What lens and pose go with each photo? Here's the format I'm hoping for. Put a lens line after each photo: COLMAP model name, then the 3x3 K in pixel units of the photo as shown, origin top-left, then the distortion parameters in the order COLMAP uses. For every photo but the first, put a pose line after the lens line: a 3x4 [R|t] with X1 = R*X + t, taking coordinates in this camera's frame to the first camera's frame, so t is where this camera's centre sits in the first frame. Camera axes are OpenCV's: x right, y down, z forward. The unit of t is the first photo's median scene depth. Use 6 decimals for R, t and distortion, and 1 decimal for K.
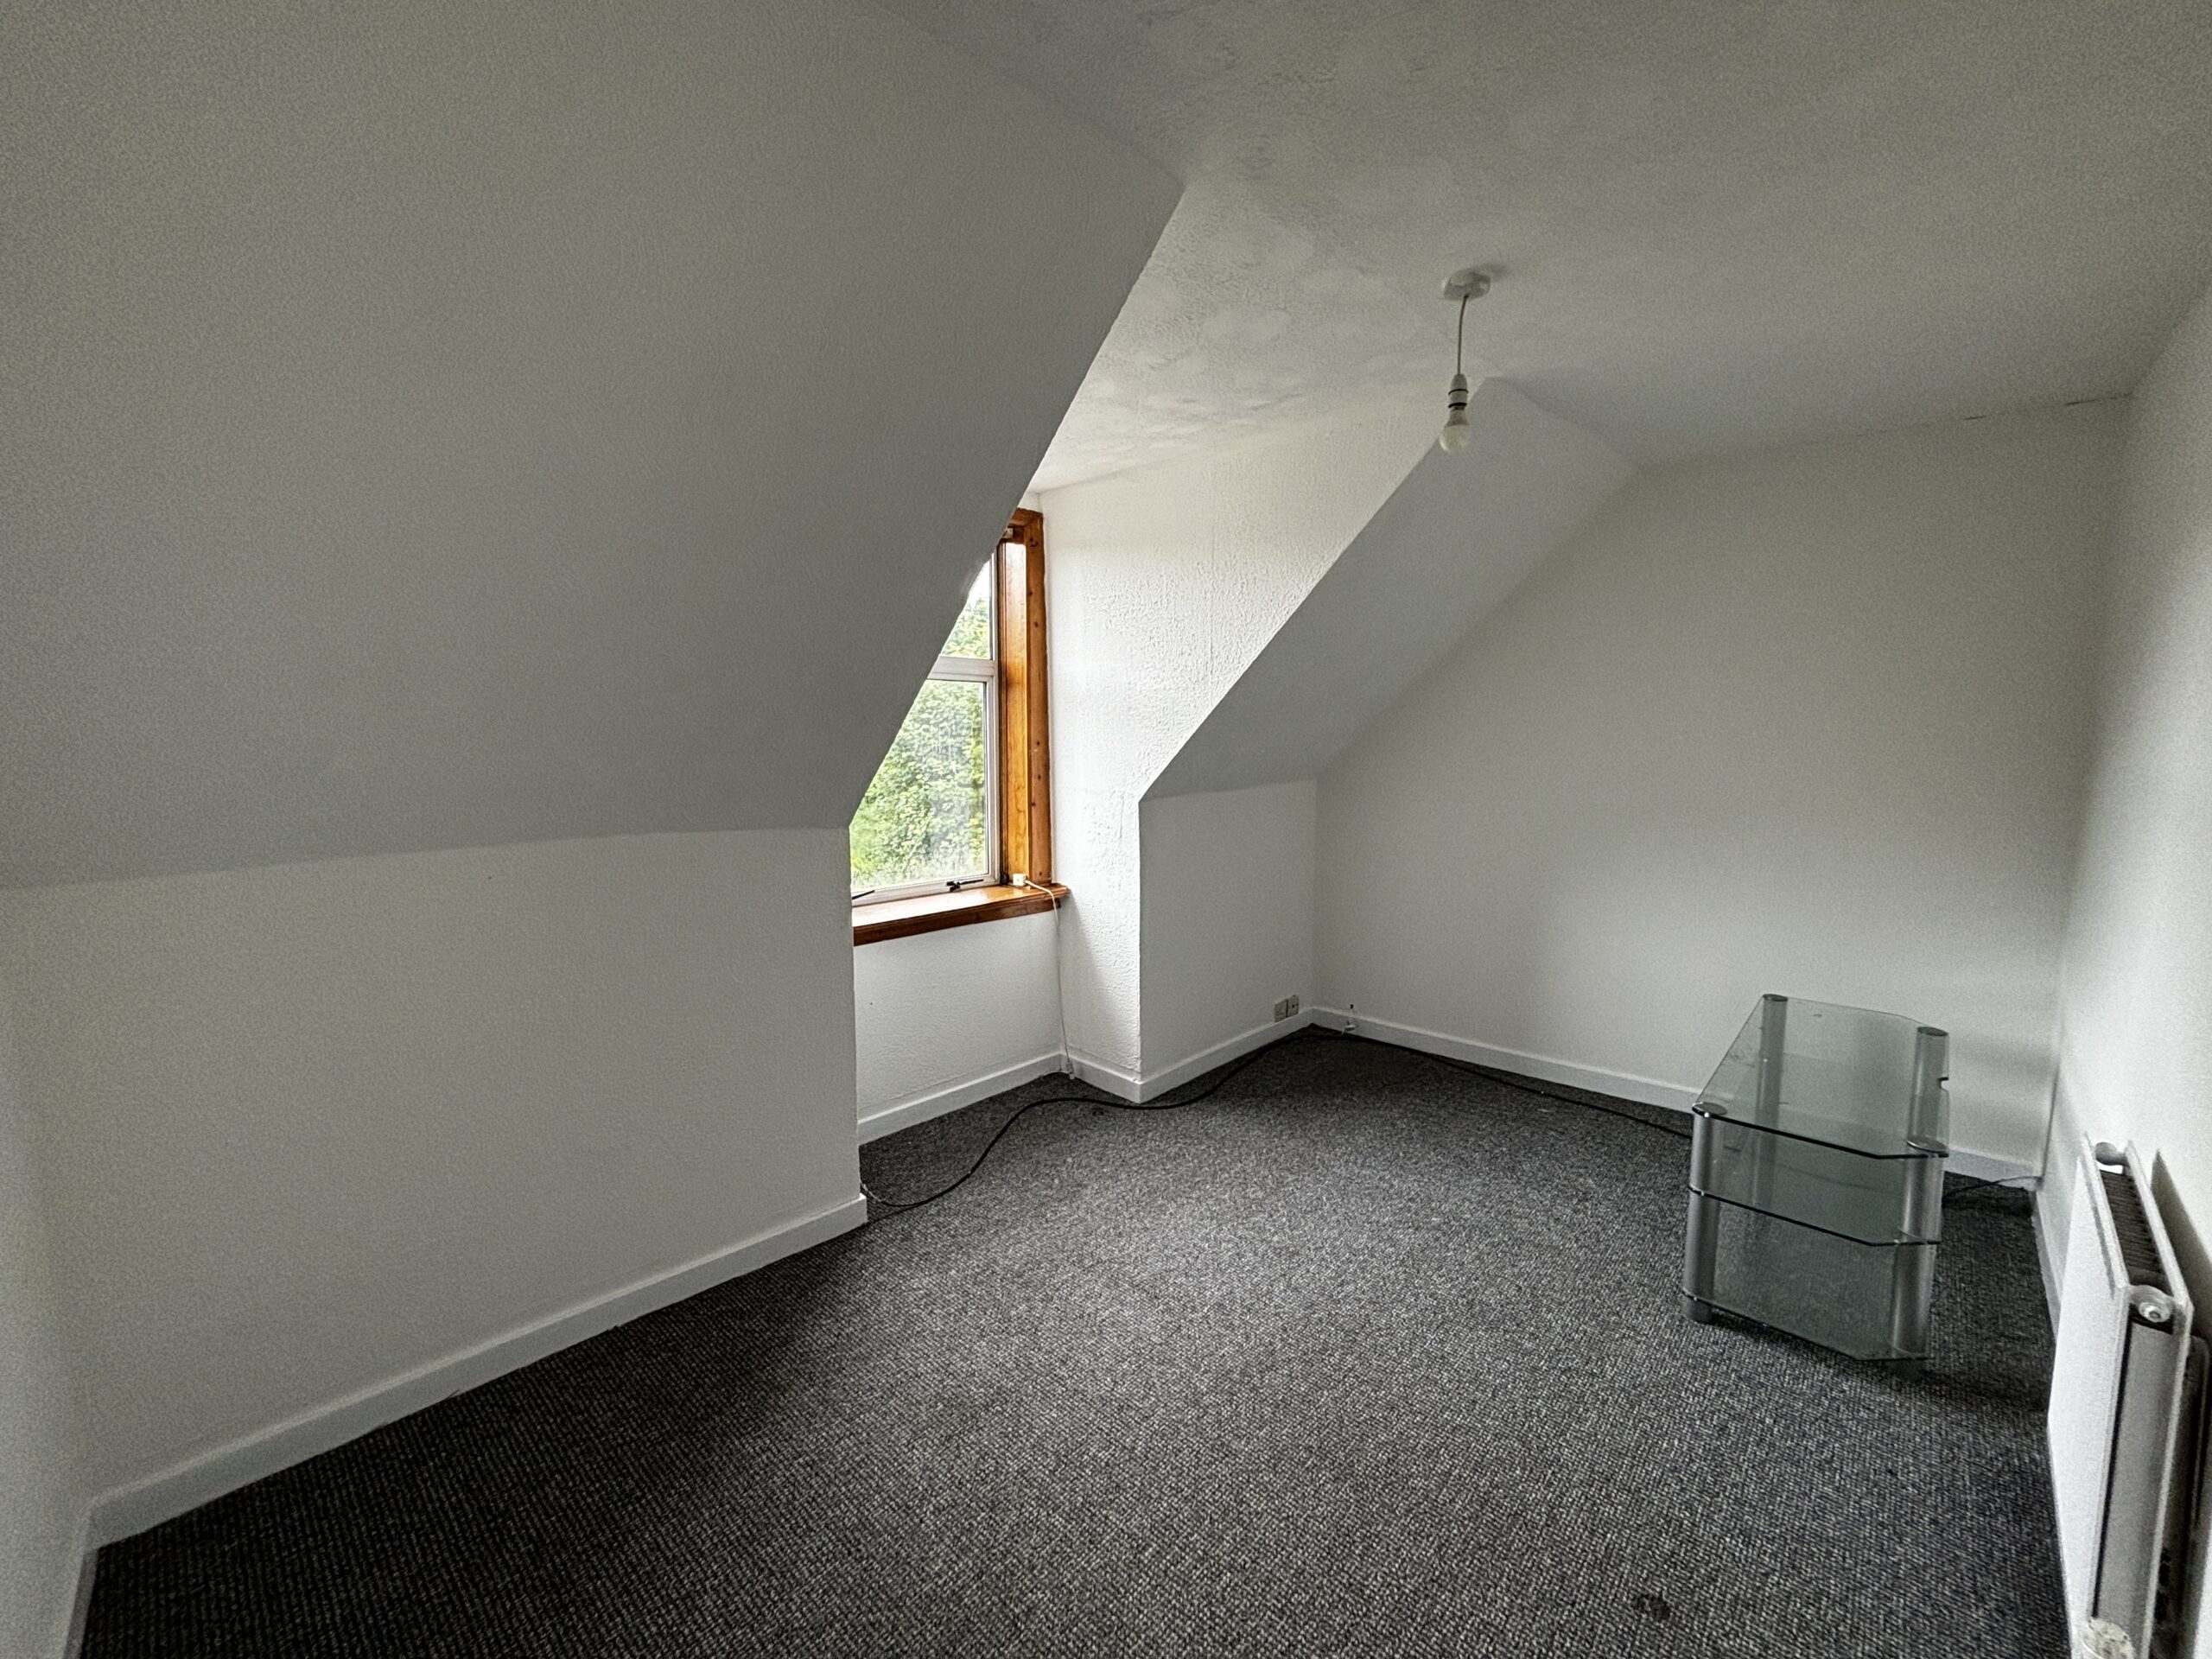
lens RADIAL K [[893.2, 0, 1113.5], [0, 893.2, 825.2], [0, 0, 1]] dist [-0.000988, -0.000431]
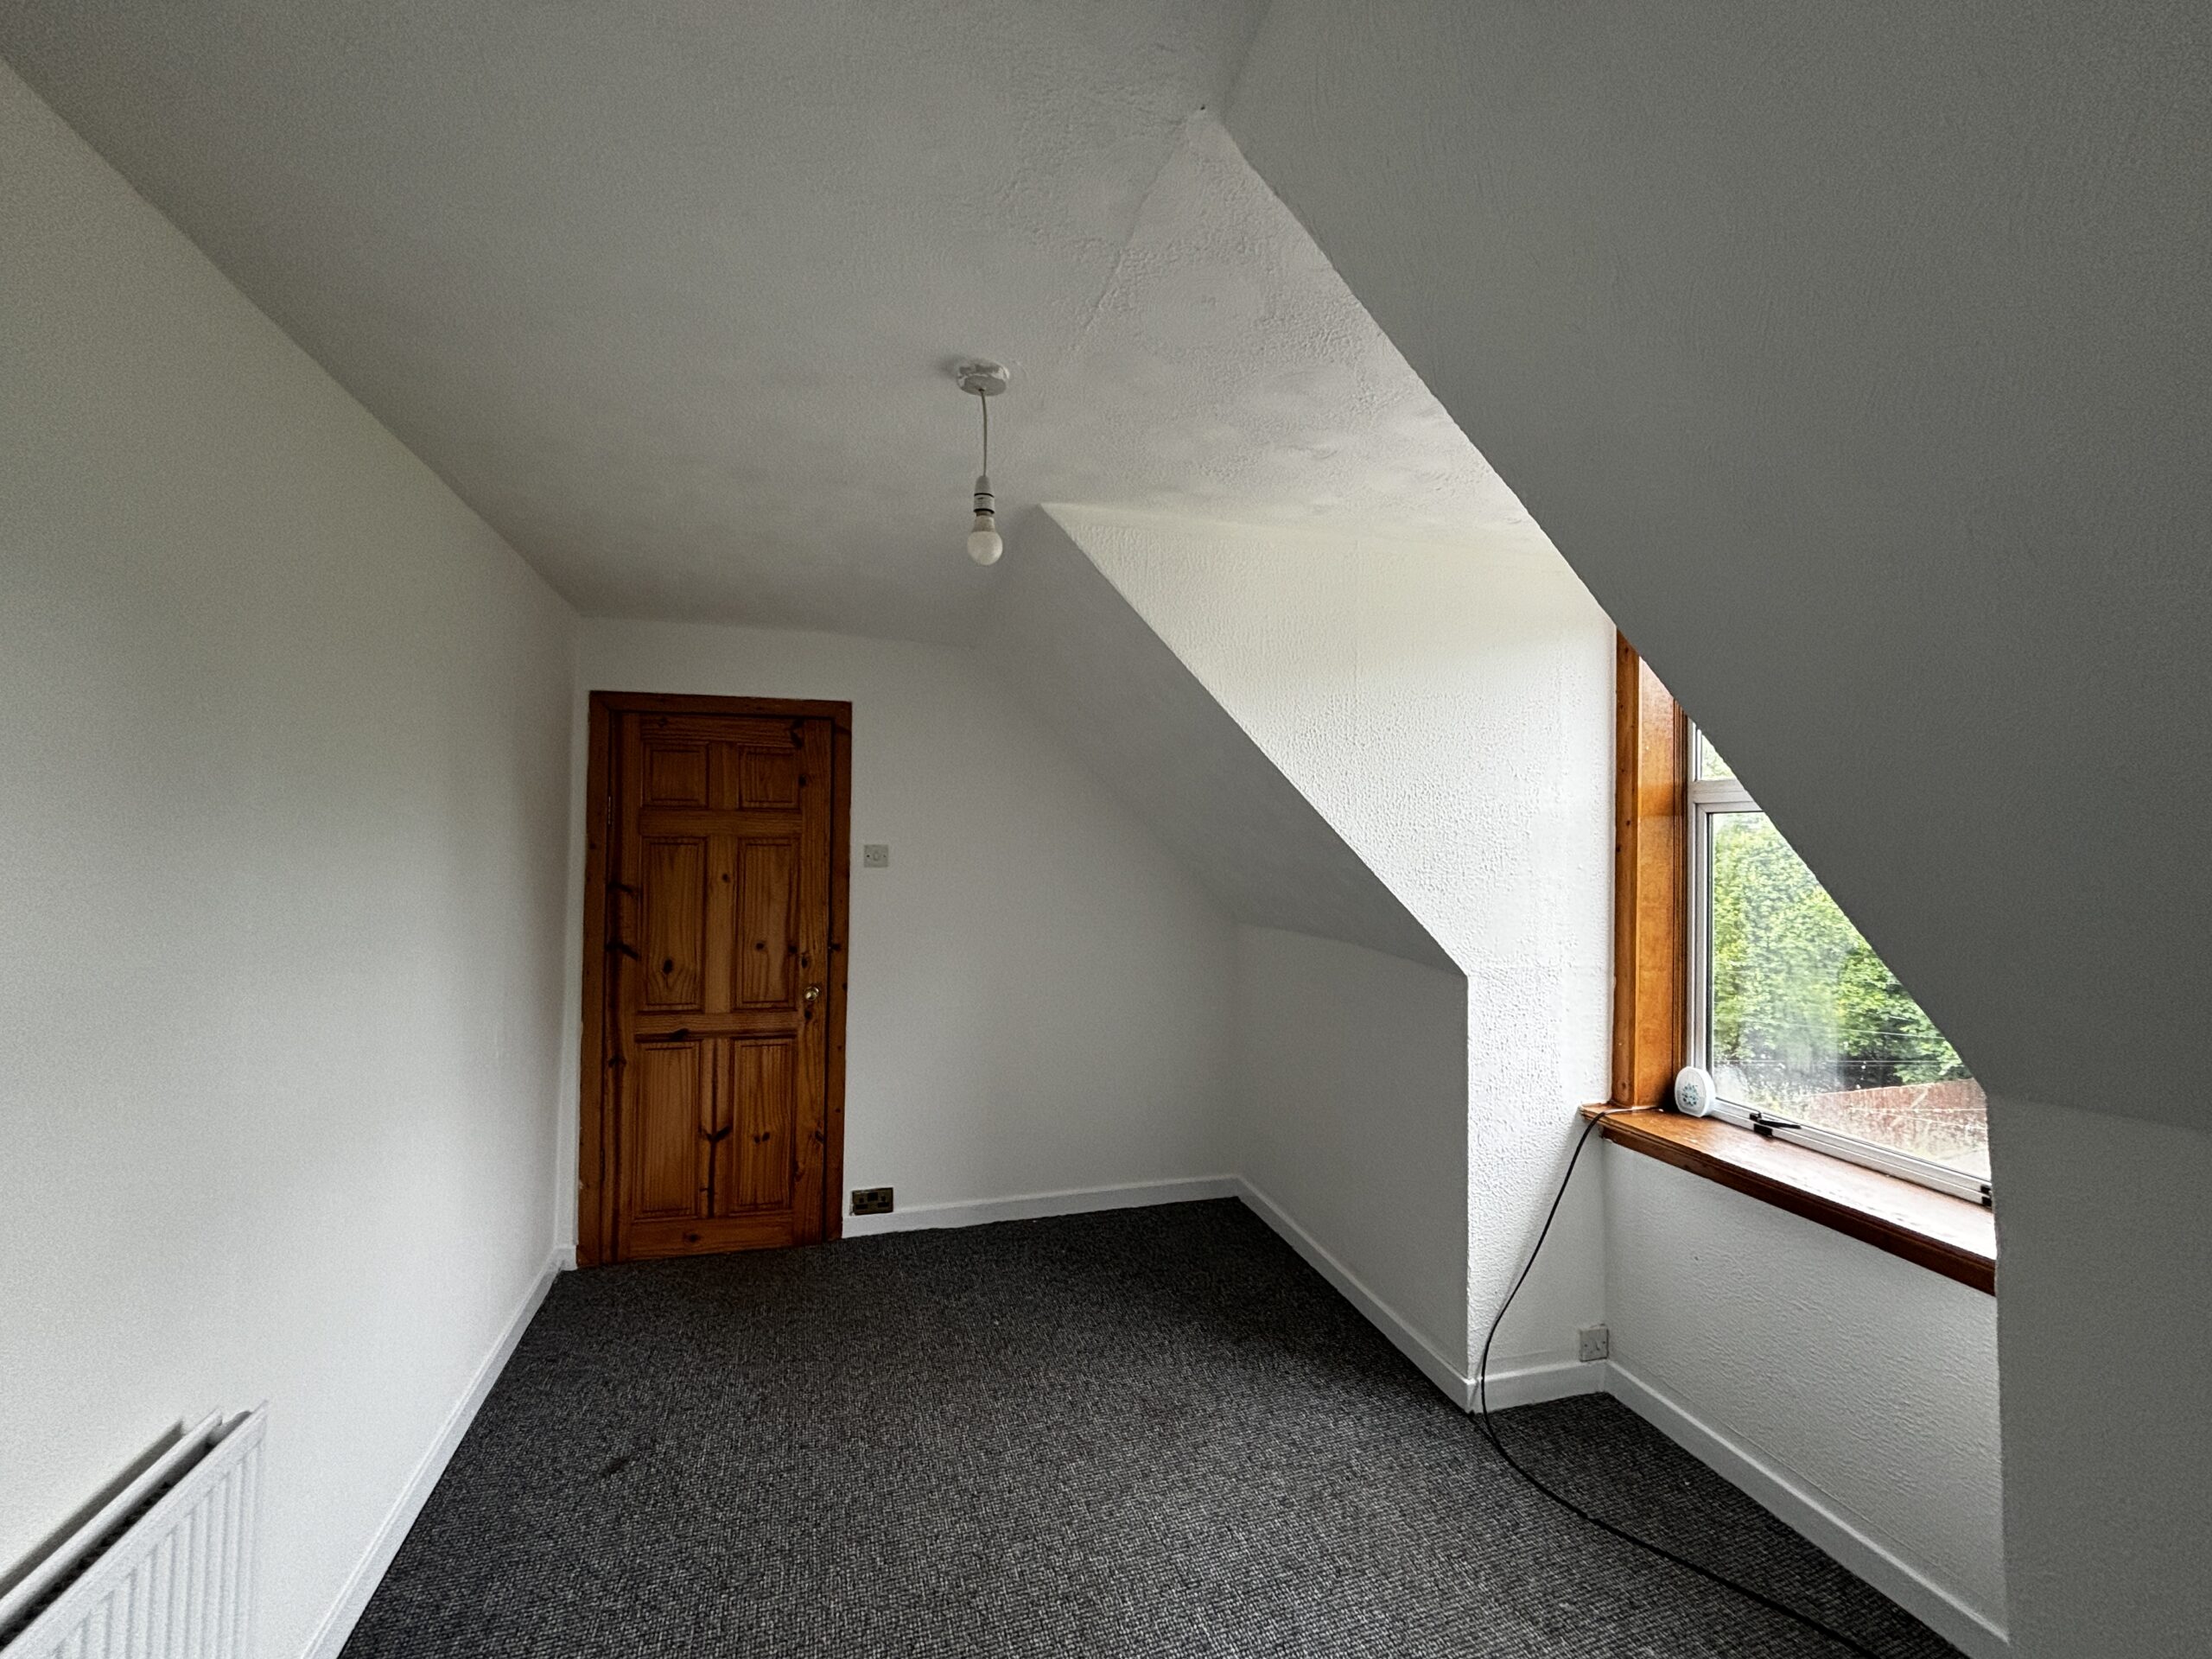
lens RADIAL K [[893.2, 0, 1113.5], [0, 893.2, 825.2], [0, 0, 1]] dist [-0.000988, -0.000431]
pose [[-0.484654, -0.025613, -0.874331, 0.747843], [-0.114563, 0.992820, 0.034420, -0.155517], [0.867171, 0.116847, -0.484108, 1.087662]]
